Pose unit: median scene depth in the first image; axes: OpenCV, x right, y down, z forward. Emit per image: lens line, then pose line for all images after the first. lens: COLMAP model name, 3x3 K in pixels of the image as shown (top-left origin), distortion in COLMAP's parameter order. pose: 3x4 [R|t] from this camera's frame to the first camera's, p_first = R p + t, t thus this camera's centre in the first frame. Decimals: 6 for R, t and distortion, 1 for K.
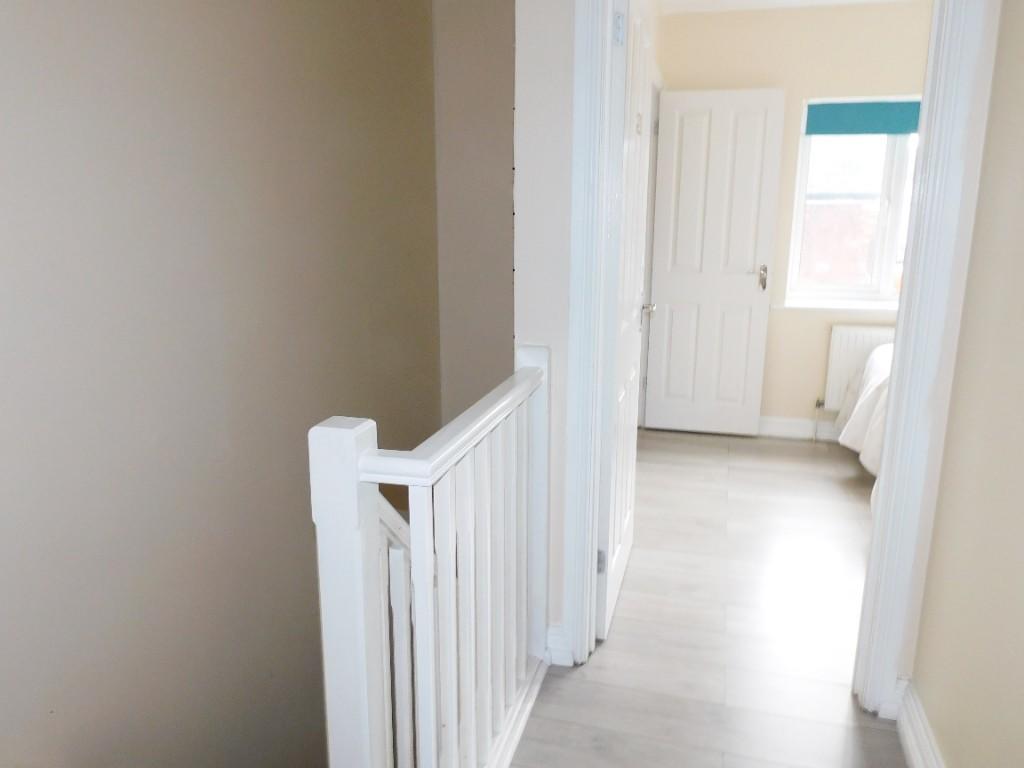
lens RADIAL K [[748.0, 0, 512.0], [0, 748.0, 384.0], [0, 0, 1]] dist [-0.005983, -0.000846]
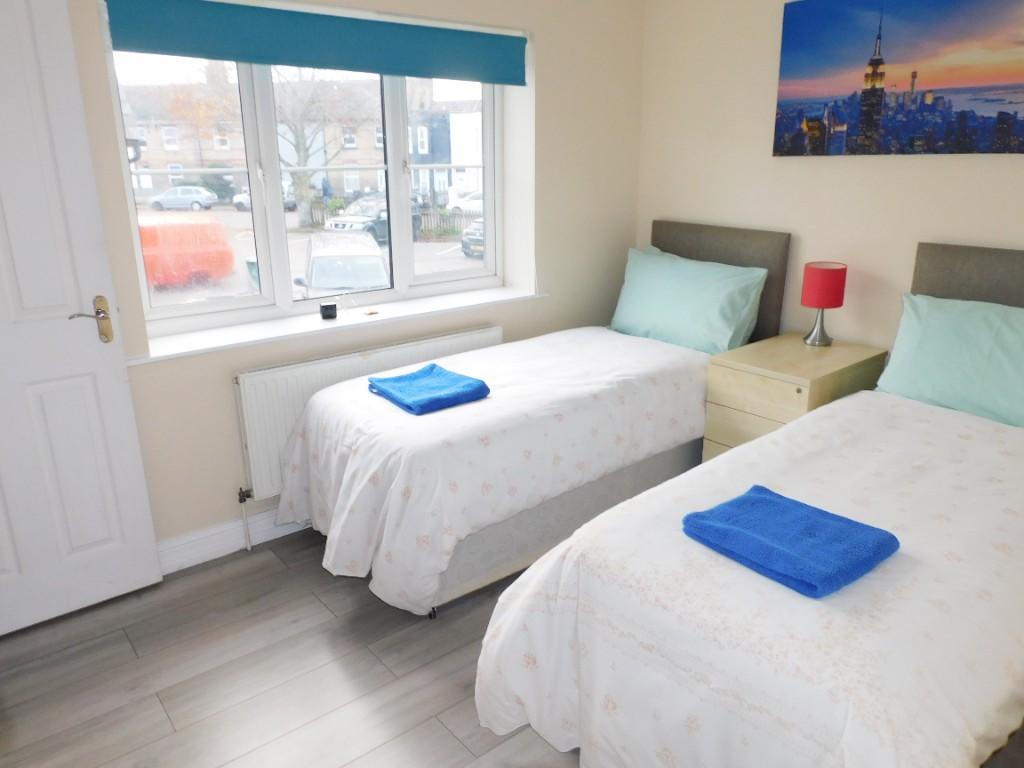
lens RADIAL K [[748.0, 0, 512.0], [0, 748.0, 384.0], [0, 0, 1]] dist [-0.005983, -0.000846]
pose [[0.577078, -0.253827, 0.776243, 0.072762], [0.176283, 0.966783, 0.185080, -0.145174], [-0.797437, 0.030032, 0.602654, 0.435620]]
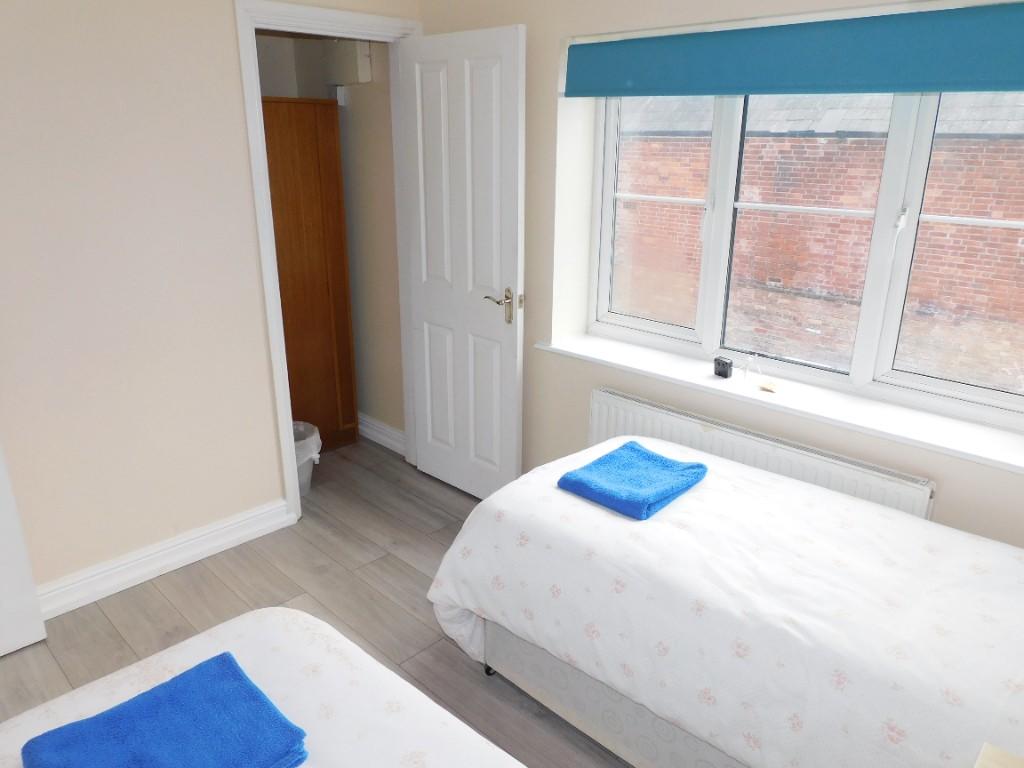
lens RADIAL K [[748.0, 0, 512.0], [0, 748.0, 384.0], [0, 0, 1]] dist [-0.005983, -0.000846]
pose [[0.863349, 0.154341, -0.480425, 0.680179], [-0.099011, 0.985382, 0.138635, -0.165398], [0.494799, -0.072123, 0.866009, 0.382411]]
